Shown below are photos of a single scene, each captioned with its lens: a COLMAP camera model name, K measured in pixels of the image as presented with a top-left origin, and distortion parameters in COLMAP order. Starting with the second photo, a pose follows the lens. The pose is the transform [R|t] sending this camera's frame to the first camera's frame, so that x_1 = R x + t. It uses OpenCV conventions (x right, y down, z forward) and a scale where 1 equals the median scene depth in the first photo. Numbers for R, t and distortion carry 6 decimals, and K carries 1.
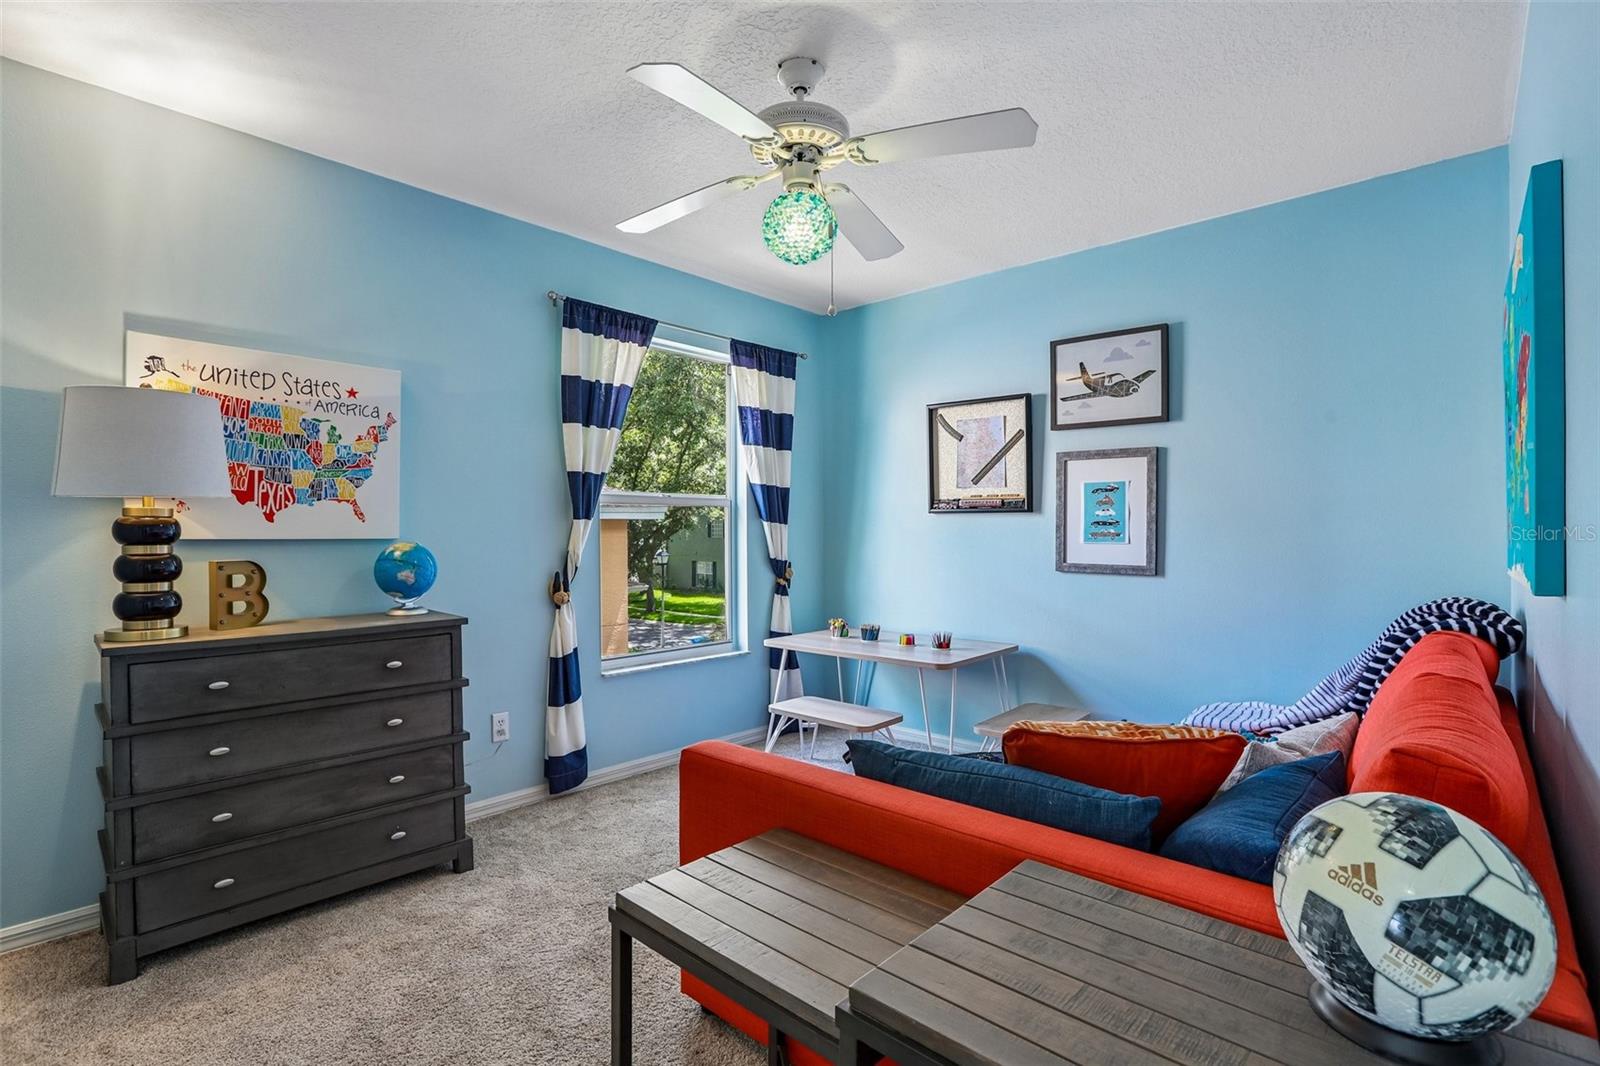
lens RADIAL K [[741.2, 0, 792.4], [0, 741.2, 534.2], [0, 0, 1]] dist [-0.045458, 0.001029]
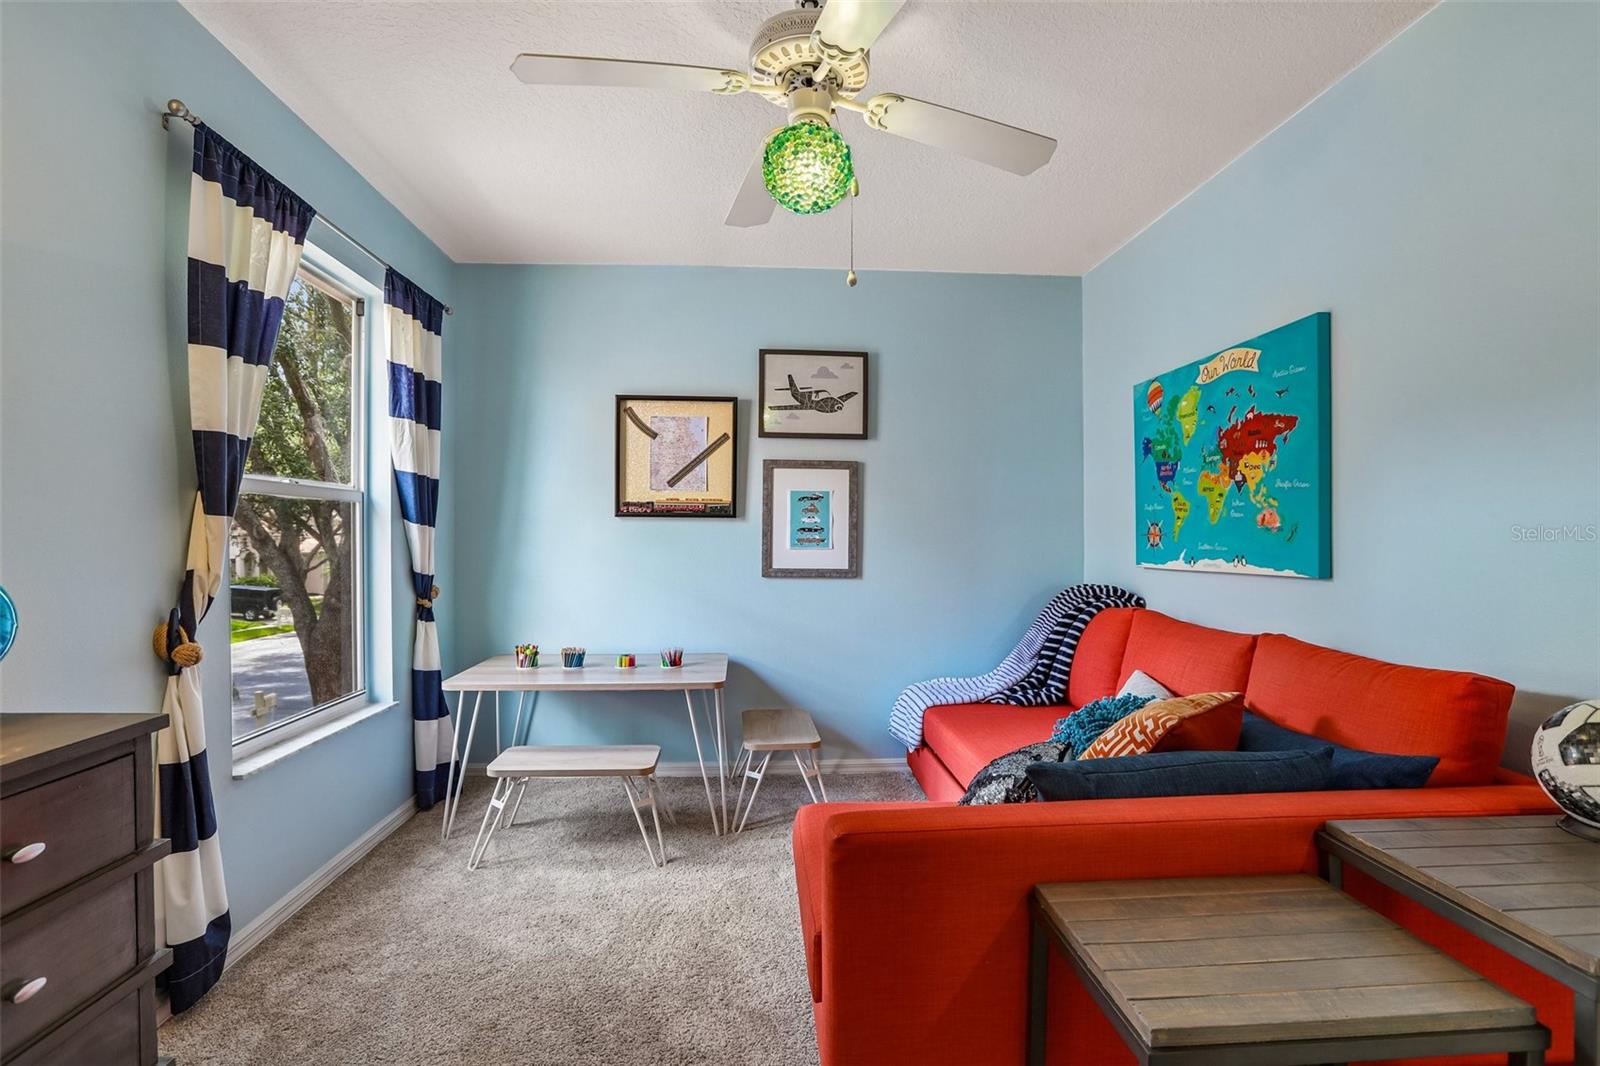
lens RADIAL K [[741.2, 0, 792.4], [0, 741.2, 534.2], [0, 0, 1]] dist [-0.045458, 0.001029]
pose [[0.695644, 0.004128, 0.718375, -0.352279], [0.001692, 0.999971, -0.007384, -0.000479], [-0.718385, 0.006352, 0.695617, 0.268887]]
